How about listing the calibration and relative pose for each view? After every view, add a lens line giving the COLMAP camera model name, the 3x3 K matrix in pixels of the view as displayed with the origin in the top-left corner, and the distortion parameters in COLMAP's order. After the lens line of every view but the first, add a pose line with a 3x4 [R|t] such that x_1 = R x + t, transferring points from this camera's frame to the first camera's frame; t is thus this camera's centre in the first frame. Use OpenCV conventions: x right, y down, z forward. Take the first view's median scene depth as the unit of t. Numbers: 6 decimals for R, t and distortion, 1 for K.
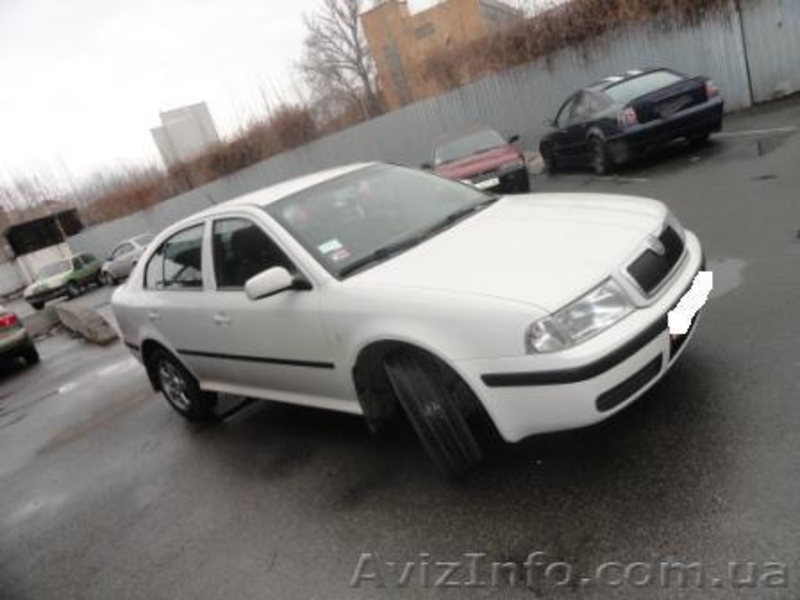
lens RADIAL K [[554.2, 0, 398.9], [0, 554.2, 306.1], [0, 0, 1]] dist [-0.029346, -0.001762]
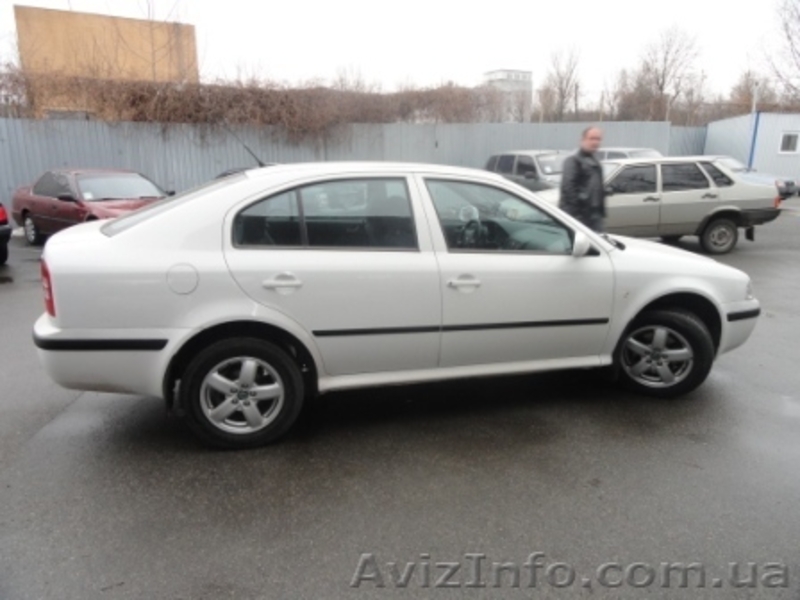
lens RADIAL K [[554.2, 0, 398.9], [0, 554.2, 306.1], [0, 0, 1]] dist [-0.029346, -0.001762]
pose [[0.541852, 0.101482, 0.834324, -0.781690], [0.058269, 0.985759, -0.157745, 0.136904], [-0.838451, 0.134090, 0.528223, 0.423018]]
